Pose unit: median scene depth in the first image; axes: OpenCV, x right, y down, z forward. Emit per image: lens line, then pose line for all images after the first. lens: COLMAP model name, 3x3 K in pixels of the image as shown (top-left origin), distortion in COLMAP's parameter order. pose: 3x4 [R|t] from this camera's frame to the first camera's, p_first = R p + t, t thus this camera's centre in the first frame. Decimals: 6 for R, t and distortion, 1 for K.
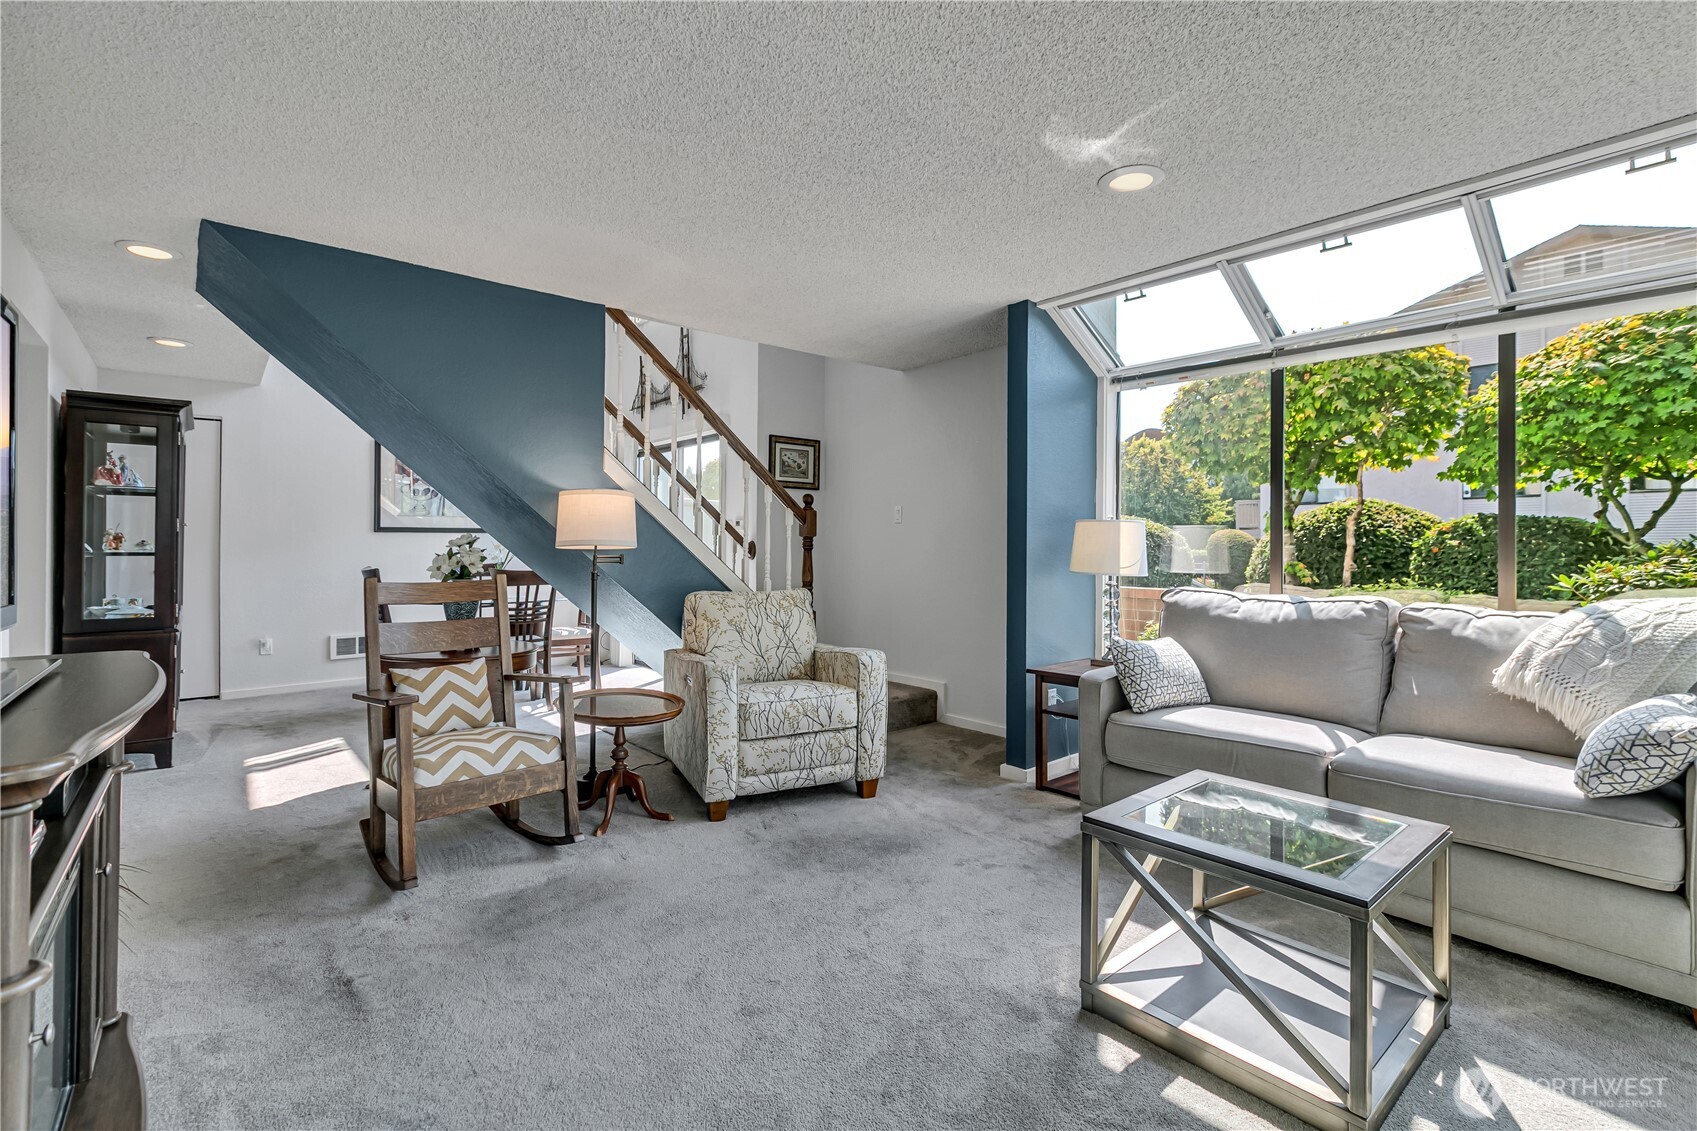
lens RADIAL K [[770.6, 0, 849.7], [0, 770.6, 534.4], [0, 0, 1]] dist [0.000018, 0.000000]
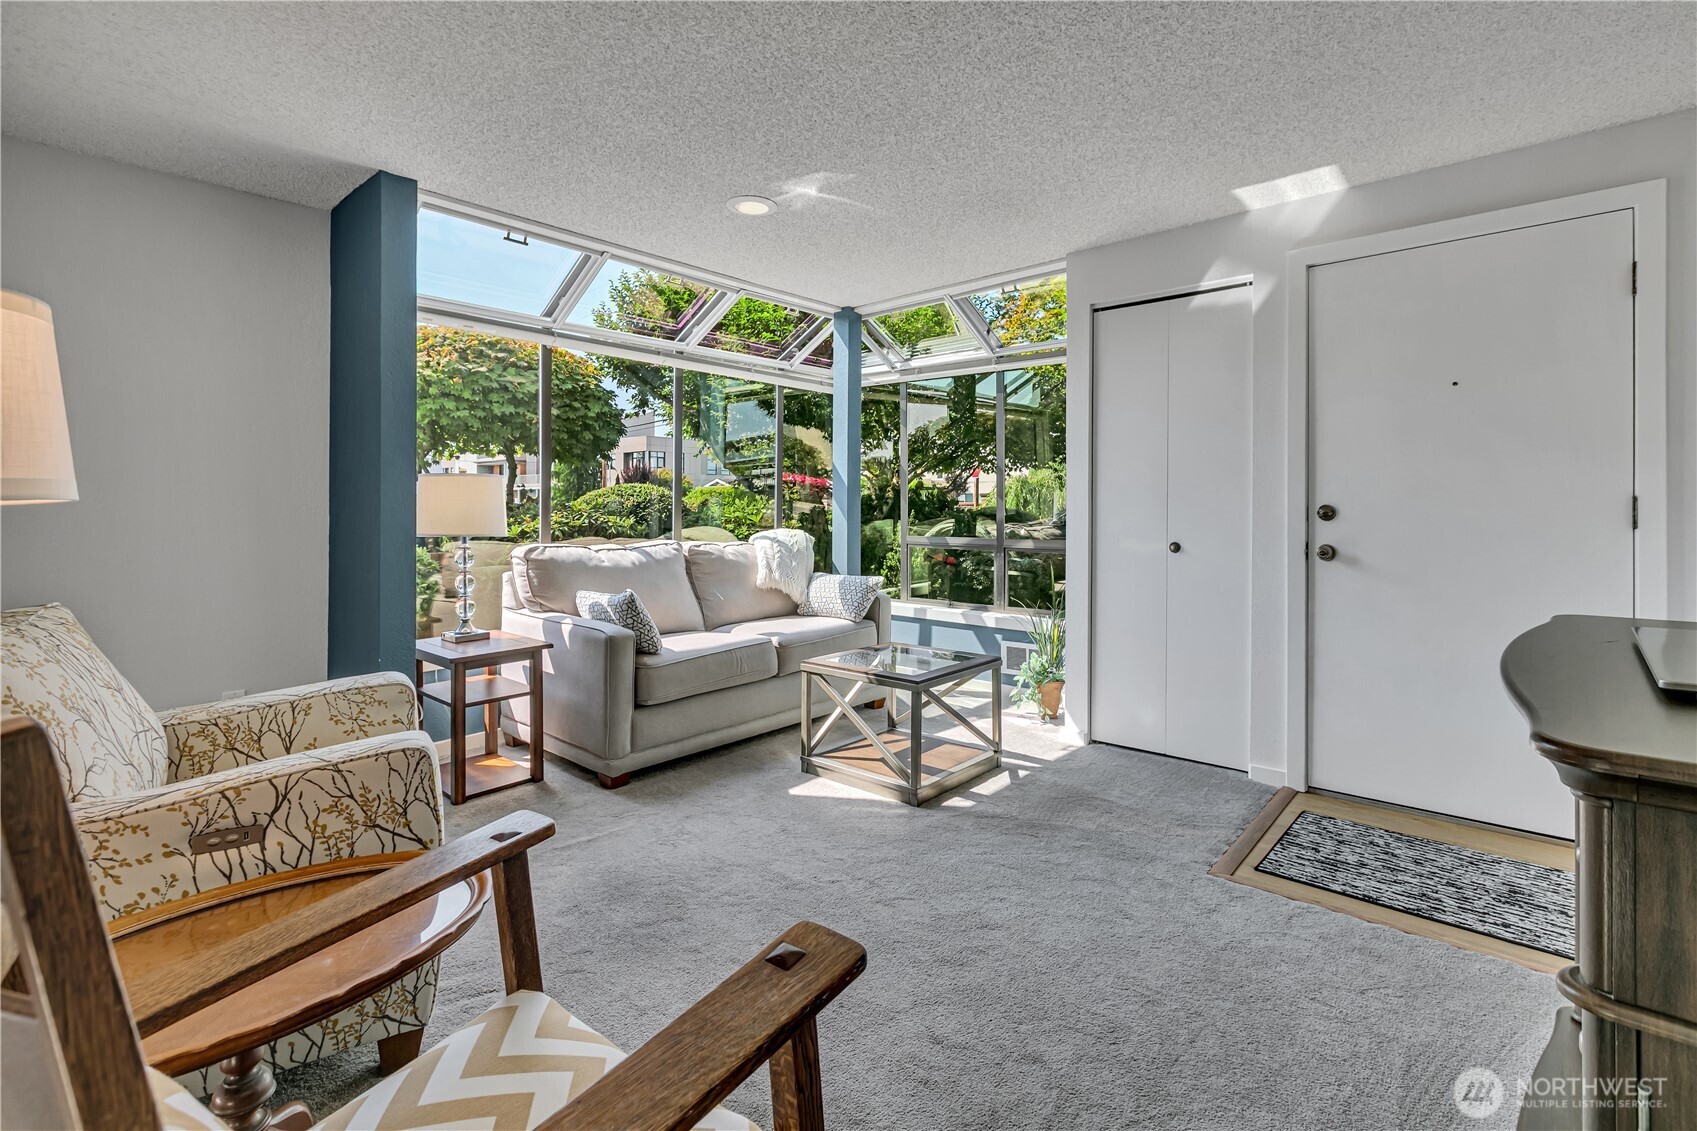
lens RADIAL K [[772.2, 0, 881.0], [0, 772.2, 502.1], [0, 0, 1]] dist [-0.000729, -0.000038]
pose [[-0.161895, 0.003877, 0.986800, -0.836873], [-0.011974, 0.999911, -0.005893, 0.017996], [-0.986735, -0.012770, -0.161834, 0.934134]]
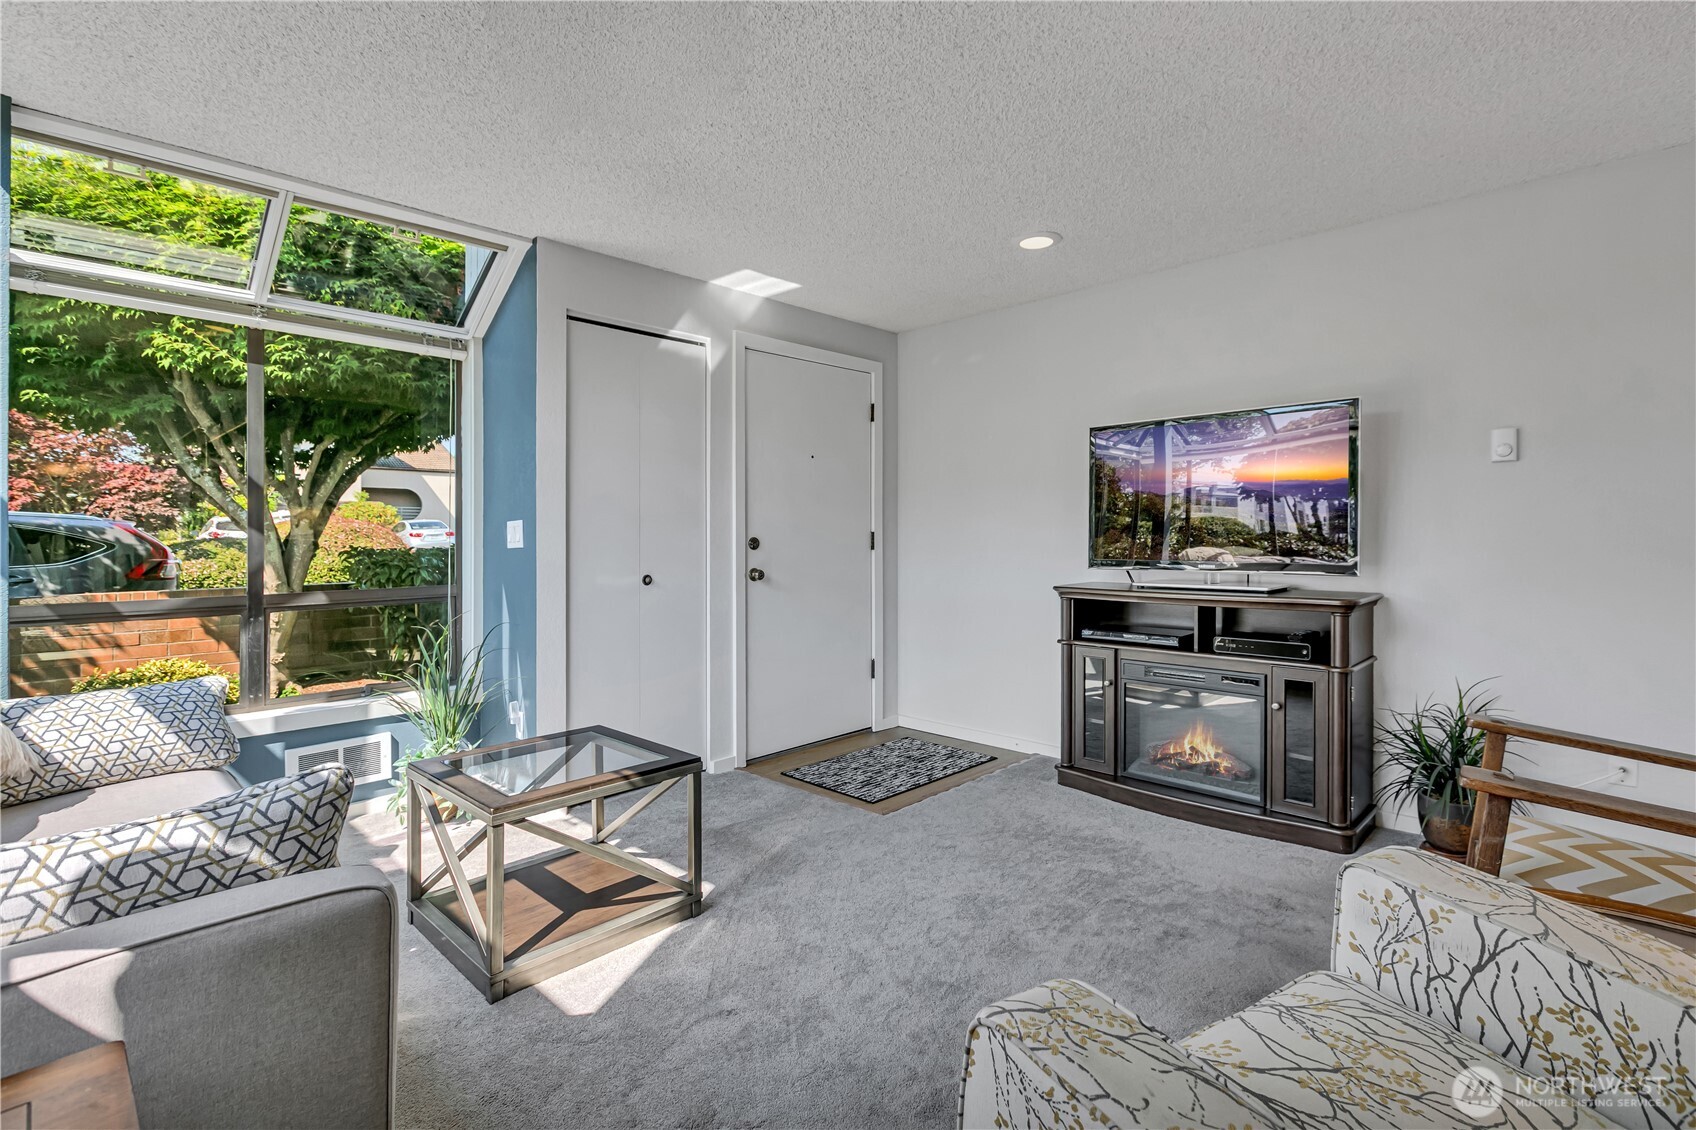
lens RADIAL K [[803.6, 0, 847.7], [0, 803.6, 542.0], [0, 0, 1]] dist [0.000399, 0.000177]
pose [[-0.995411, 0.005857, -0.095515, 0.131520], [0.005875, 0.999983, 0.000091, 0.017373], [0.095514, -0.000470, -0.995428, 1.620249]]
